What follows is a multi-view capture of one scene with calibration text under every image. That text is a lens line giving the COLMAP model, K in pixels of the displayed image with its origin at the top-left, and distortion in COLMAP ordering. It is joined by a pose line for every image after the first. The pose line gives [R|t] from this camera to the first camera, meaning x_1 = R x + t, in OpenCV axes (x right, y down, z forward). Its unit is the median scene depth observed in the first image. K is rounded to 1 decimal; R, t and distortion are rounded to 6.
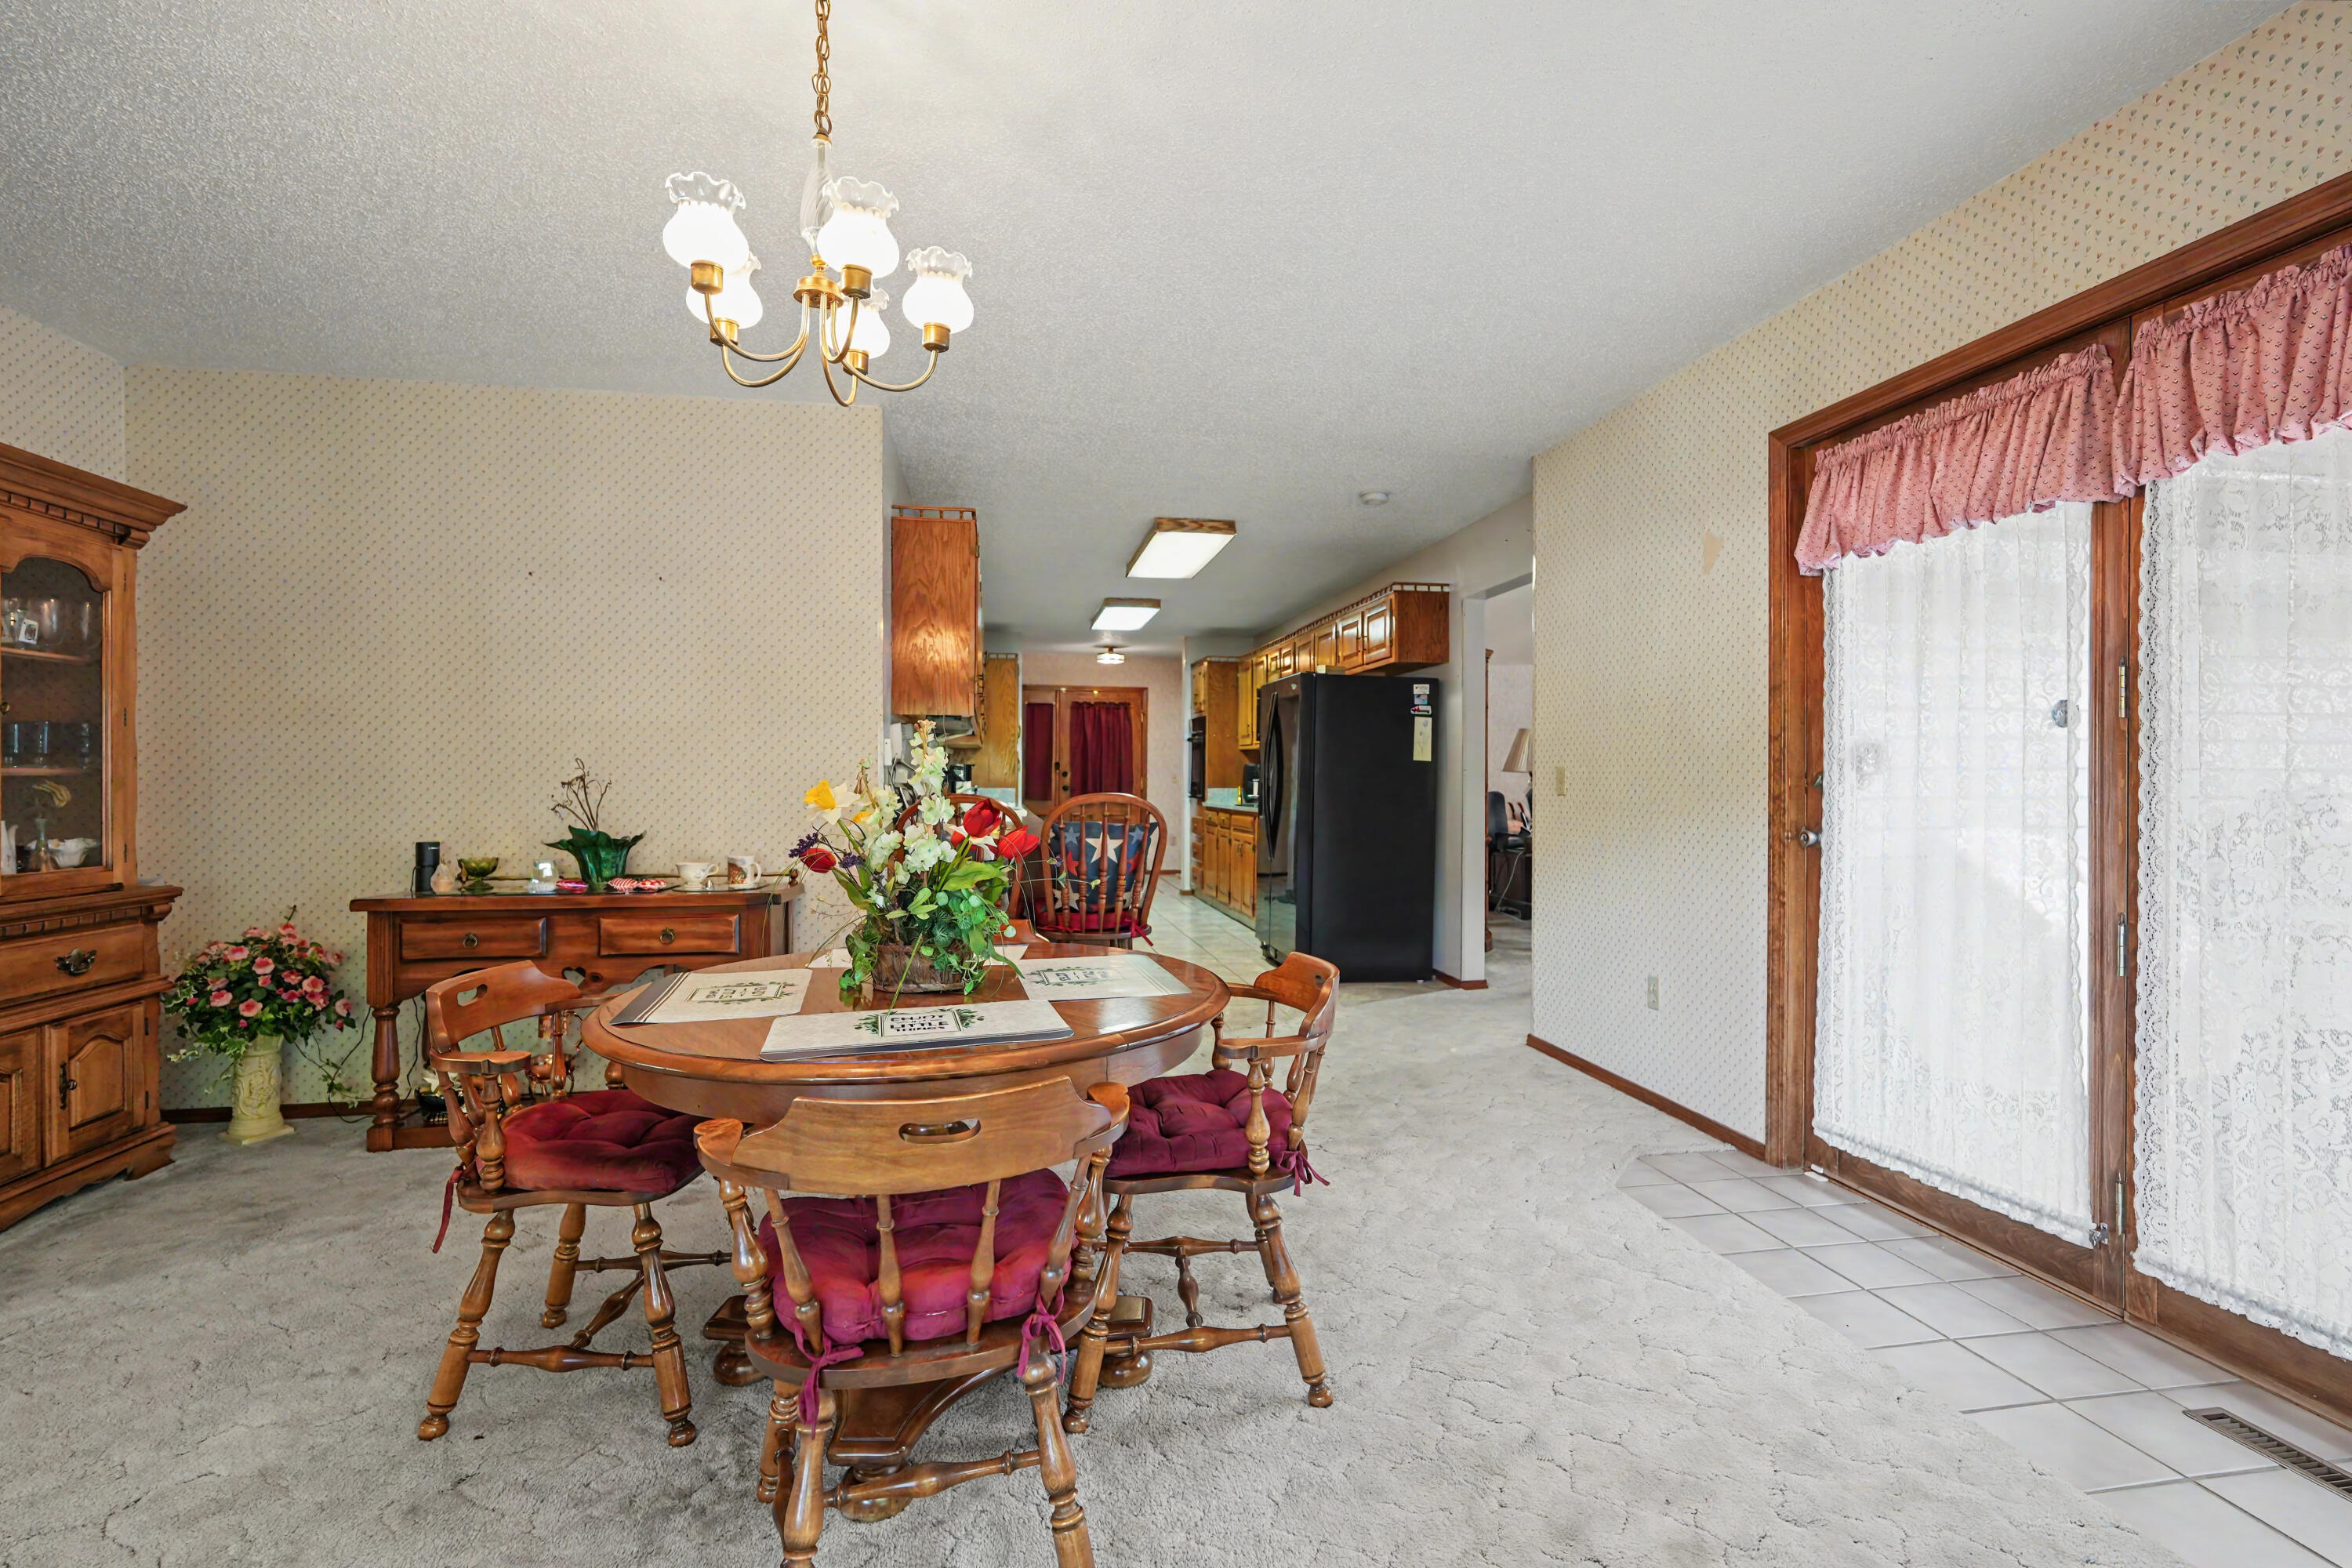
lens RADIAL K [[1108.7, 0, 1170.1], [0, 1108.7, 795.2], [0, 0, 1]] dist [-0.001845, 0.000828]
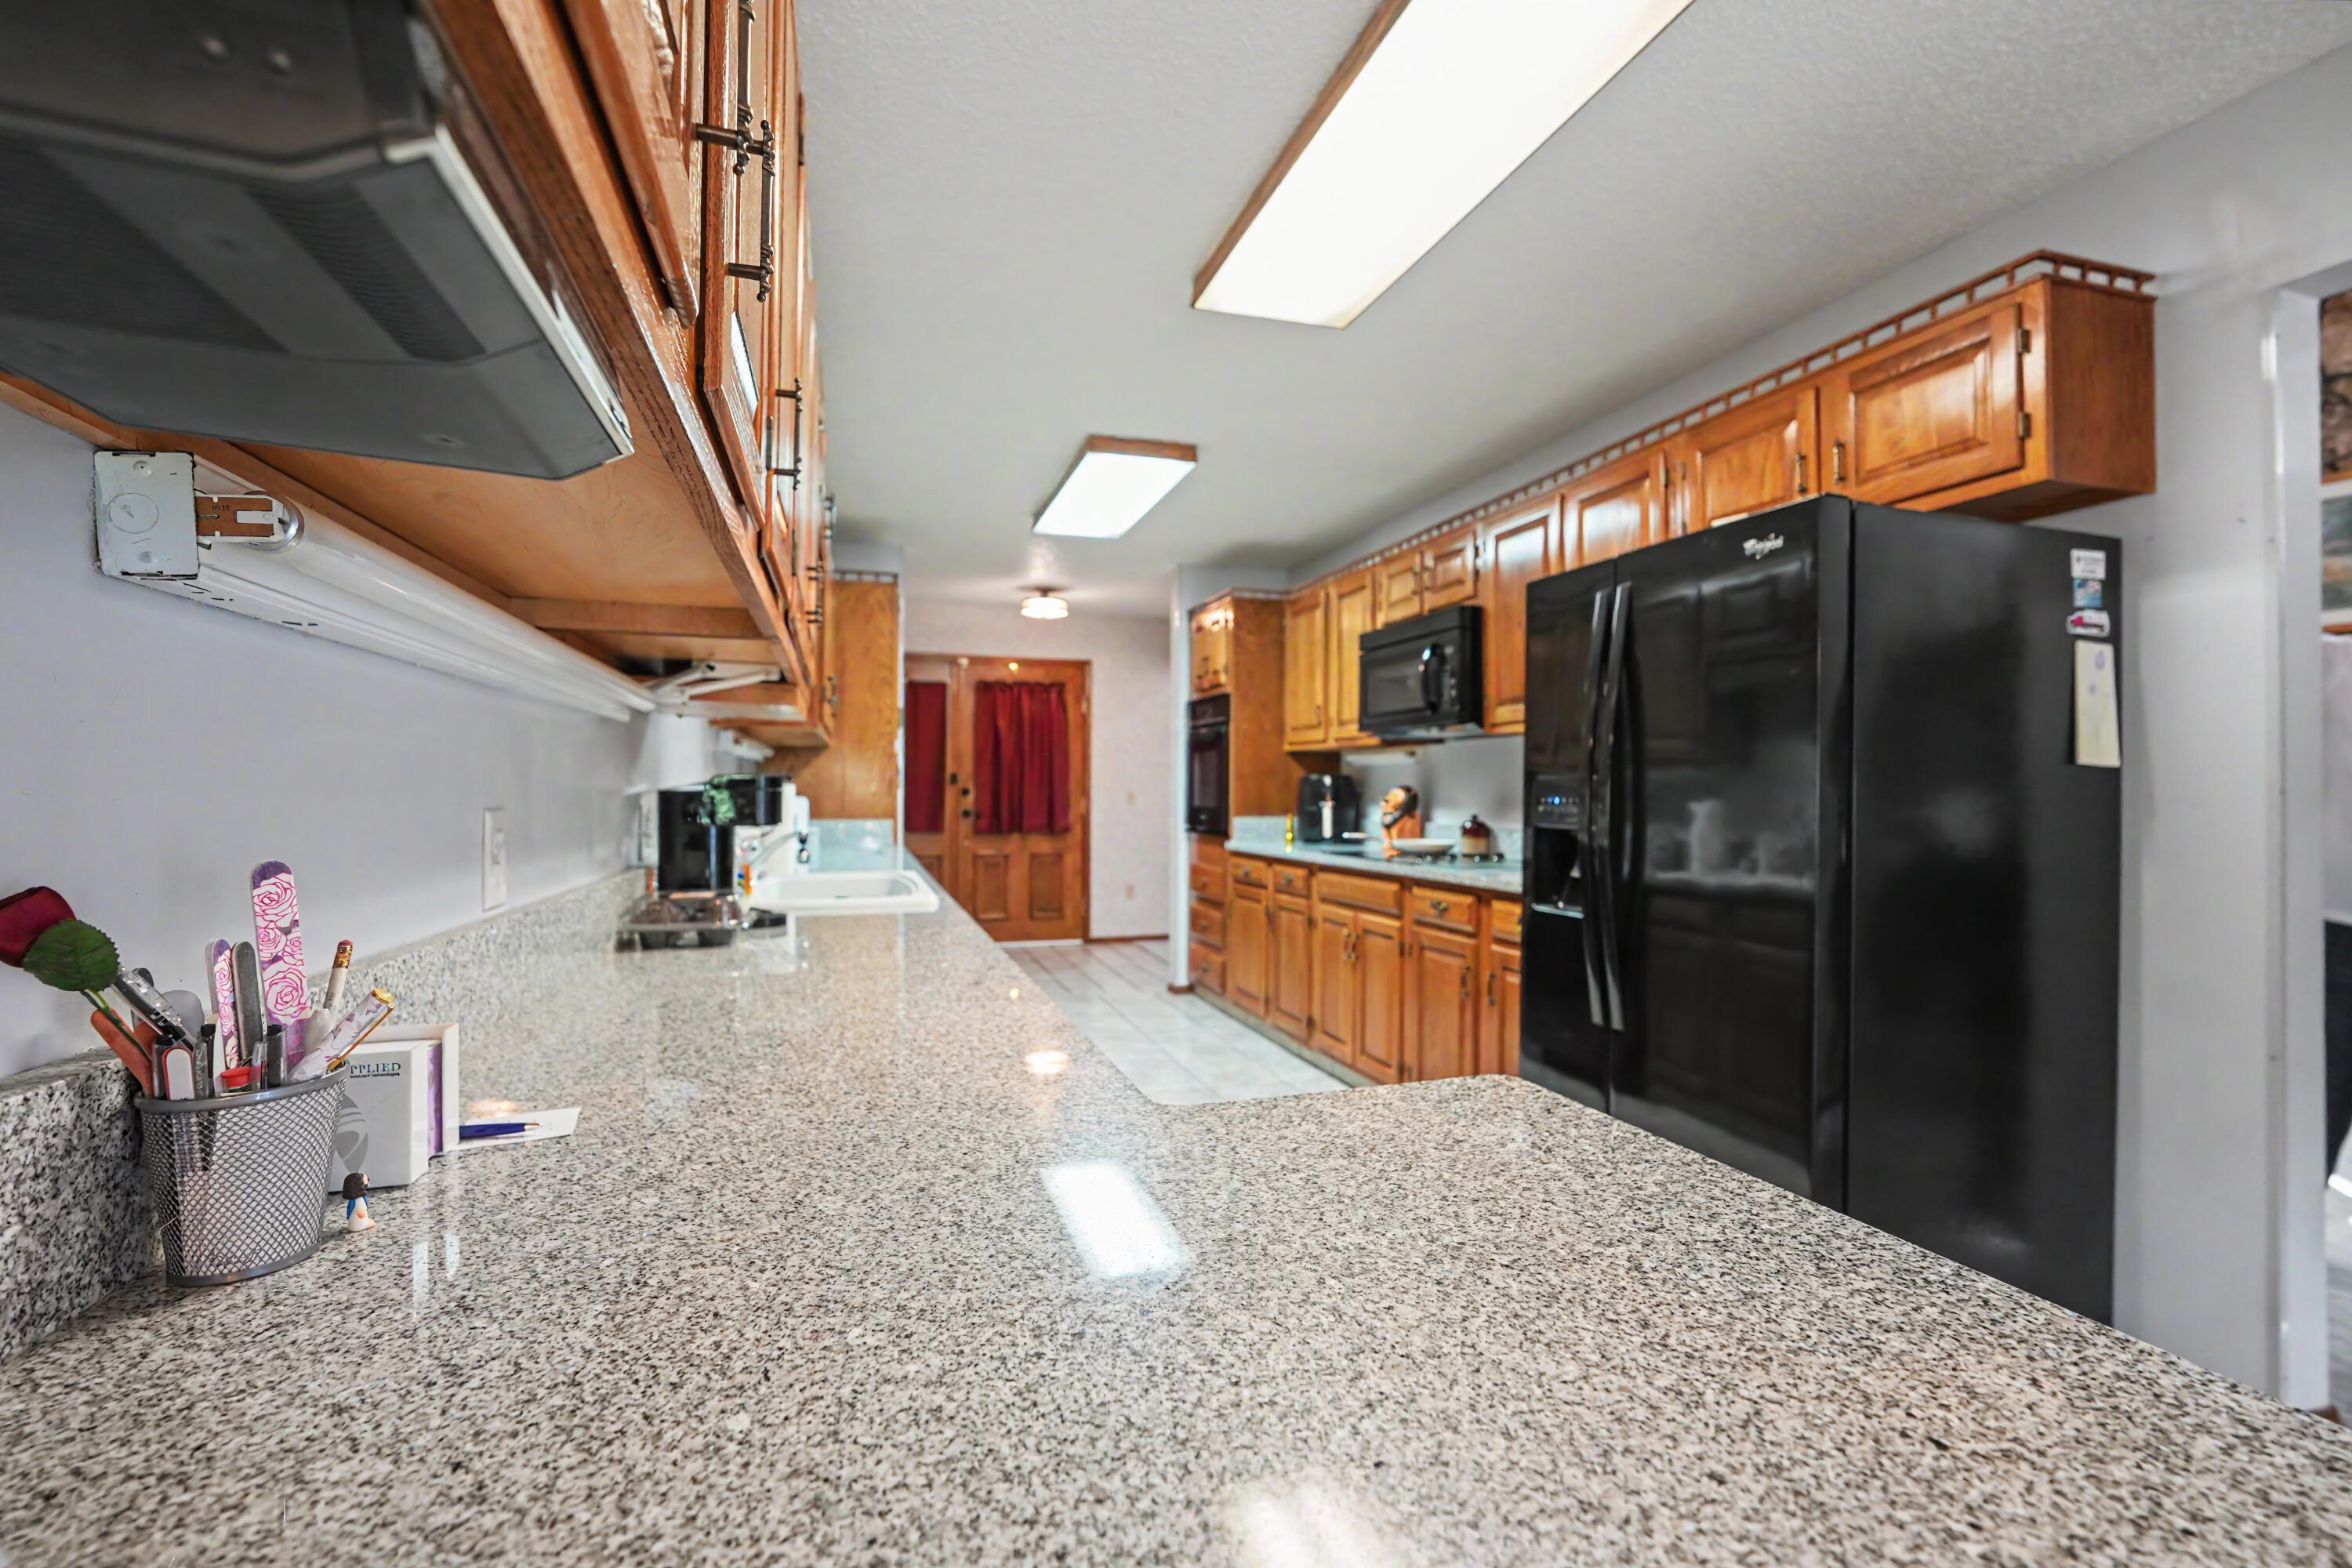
lens RADIAL K [[1108.7, 0, 1170.1], [0, 1108.7, 795.2], [0, 0, 1]] dist [-0.001845, 0.000828]
pose [[0.992748, -0.000247, 0.120212, -0.068708], [0.001760, 0.999921, -0.012477, -0.011192], [-0.120199, 0.012598, 0.992670, 0.434275]]
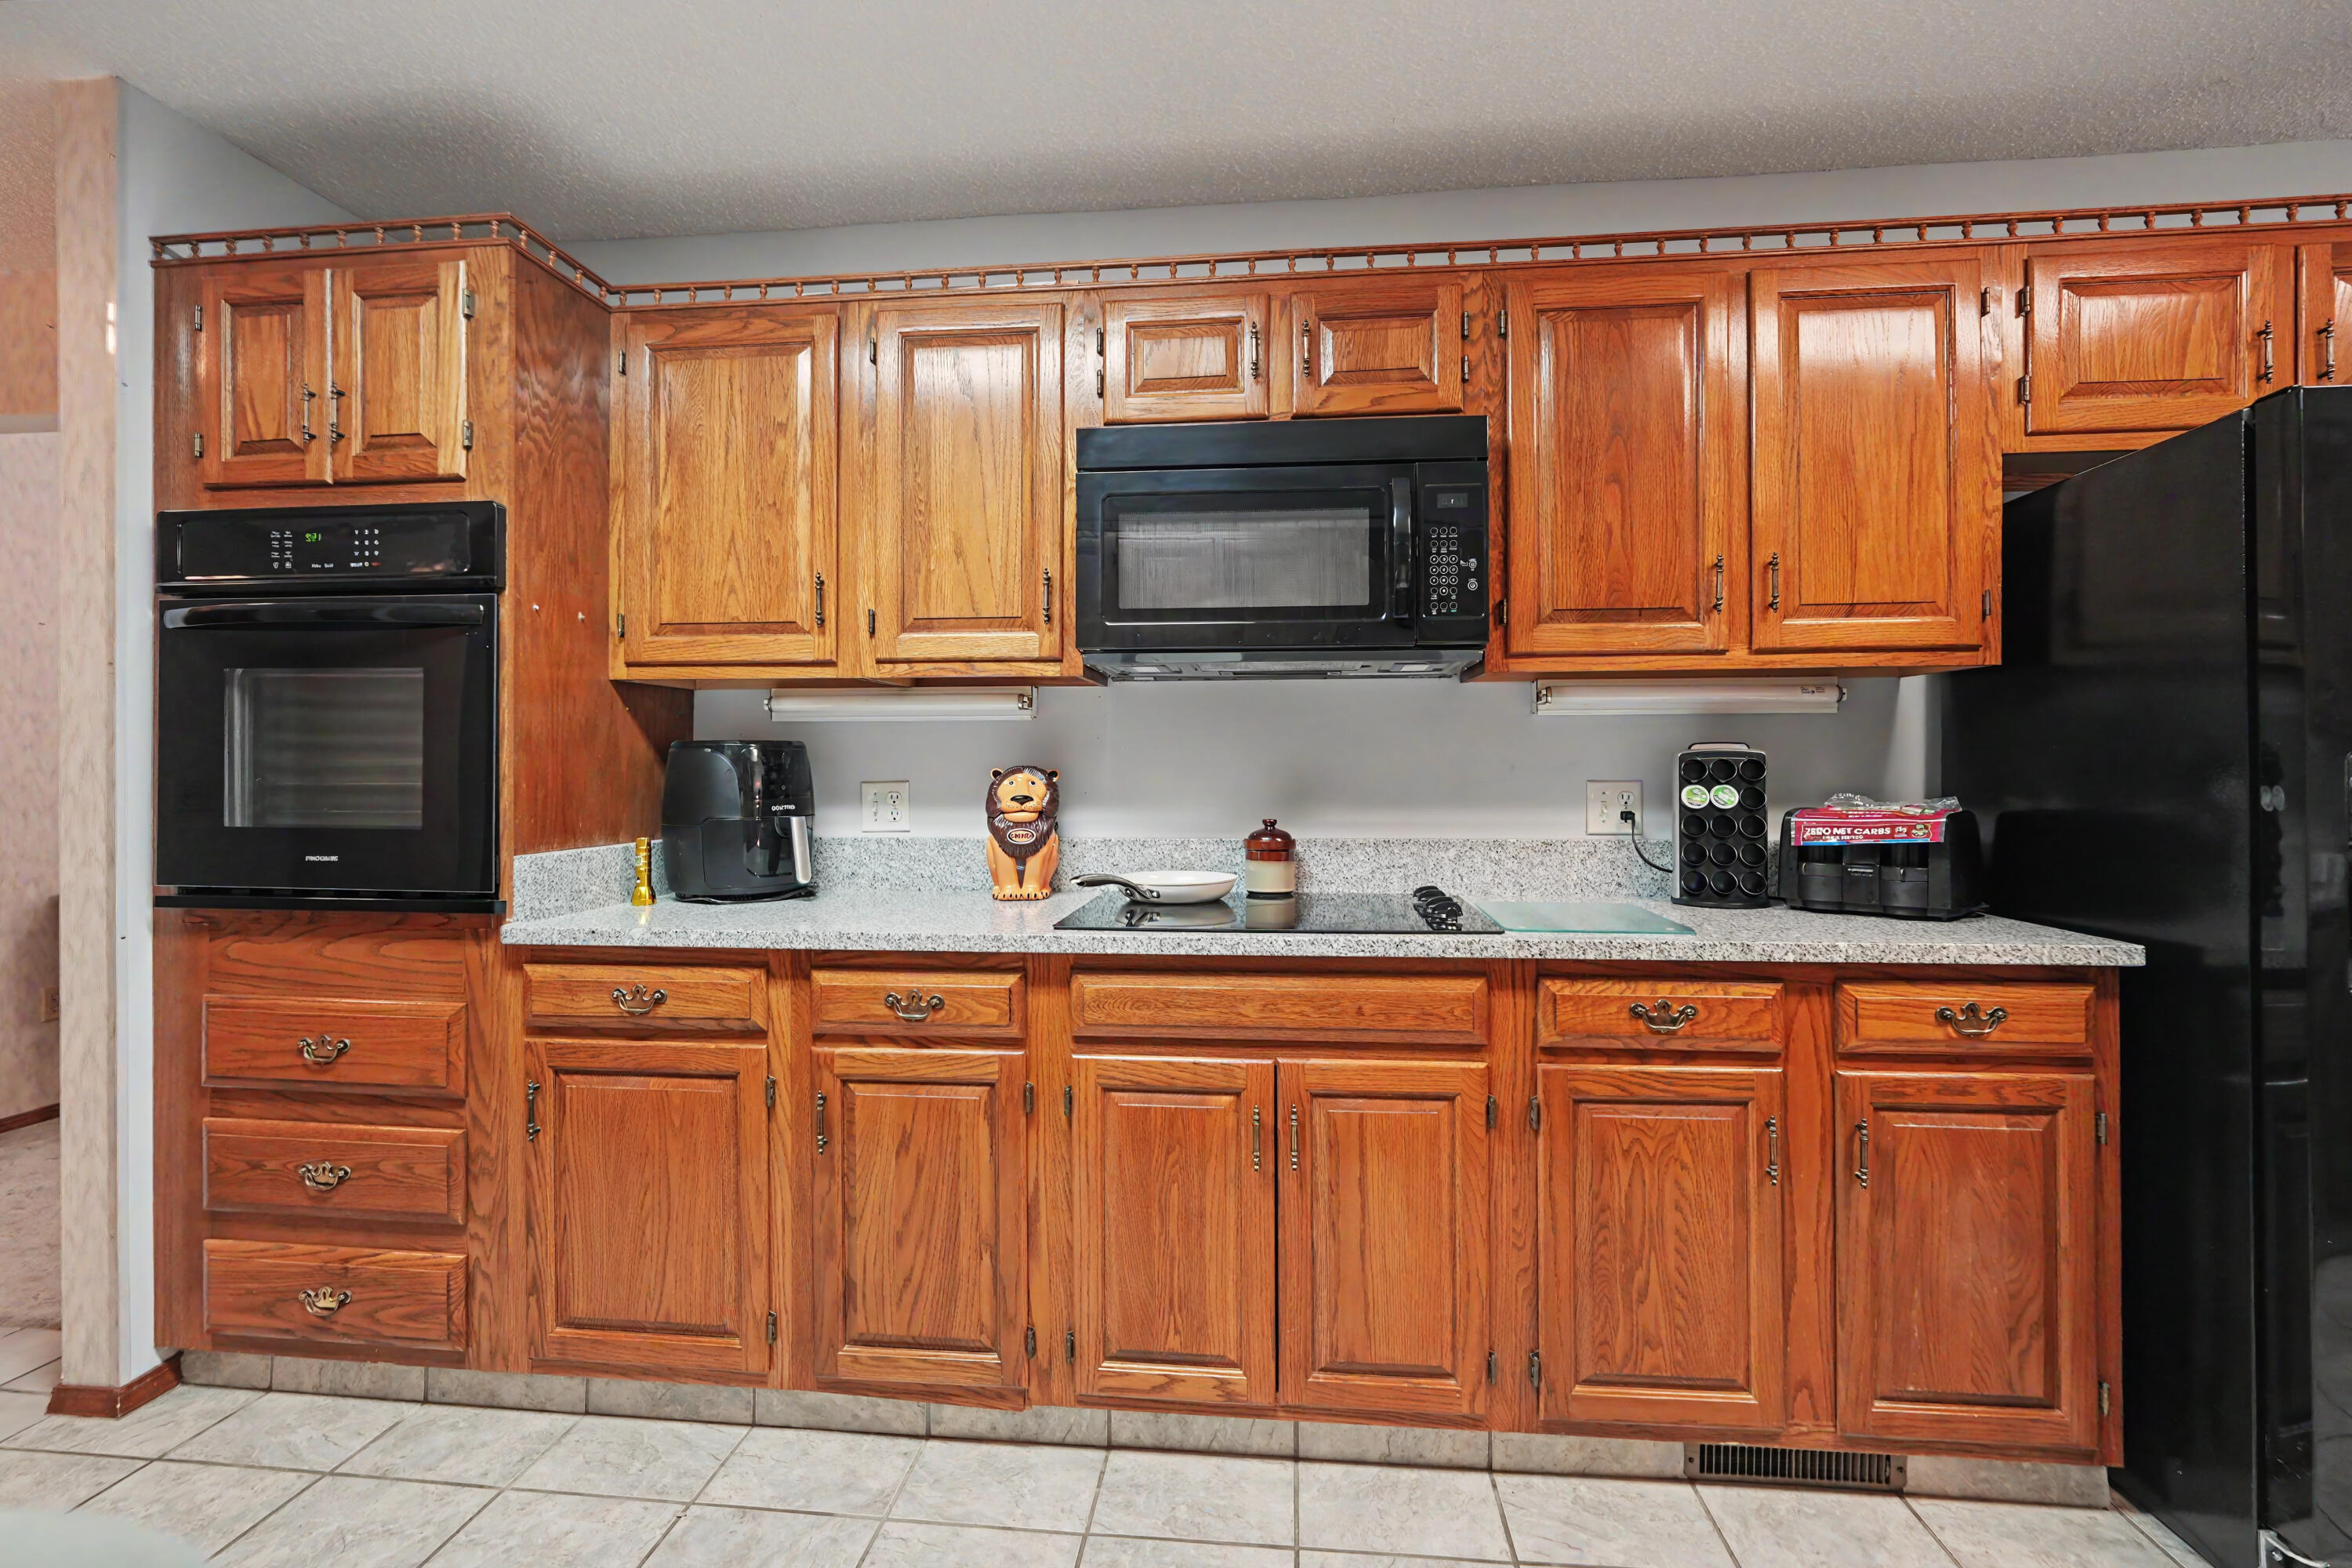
lens RADIAL K [[1108.7, 0, 1170.1], [0, 1108.7, 795.2], [0, 0, 1]] dist [-0.001845, 0.000828]
pose [[0.277875, -0.011460, 0.960549, -0.132079], [0.014971, 0.999859, 0.007598, -0.017585], [-0.960501, 0.012269, 0.278007, 0.827951]]
